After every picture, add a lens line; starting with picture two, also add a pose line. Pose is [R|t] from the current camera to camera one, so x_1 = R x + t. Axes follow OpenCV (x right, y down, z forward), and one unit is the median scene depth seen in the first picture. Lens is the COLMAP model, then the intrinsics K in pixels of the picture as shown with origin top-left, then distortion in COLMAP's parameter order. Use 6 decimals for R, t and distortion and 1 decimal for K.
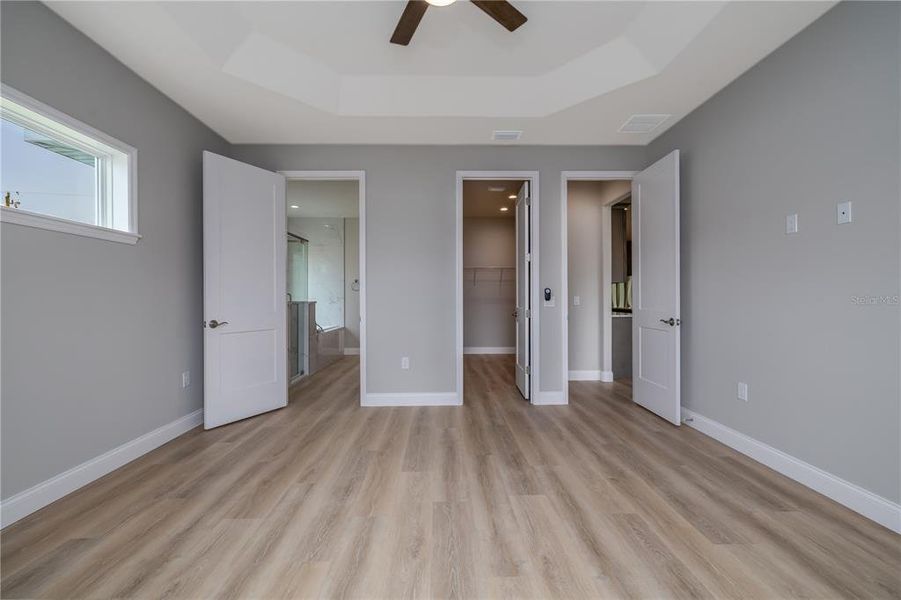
lens RADIAL K [[376.1, 0, 447.7], [0, 376.1, 299.1], [0, 0, 1]] dist [0.002571, 0.000654]
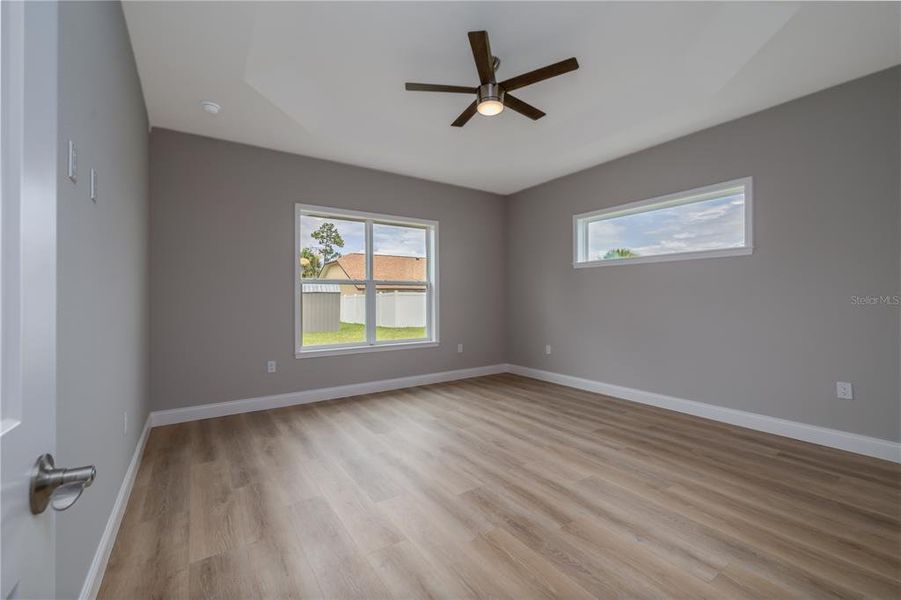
lens RADIAL K [[376.1, 0, 447.7], [0, 376.1, 299.1], [0, 0, 1]] dist [0.002571, 0.000654]
pose [[-0.838558, 0.006969, -0.544768, 0.836374], [0.007061, 0.999973, 0.001924, -0.011290], [0.544767, -0.002233, -0.838585, 1.851370]]
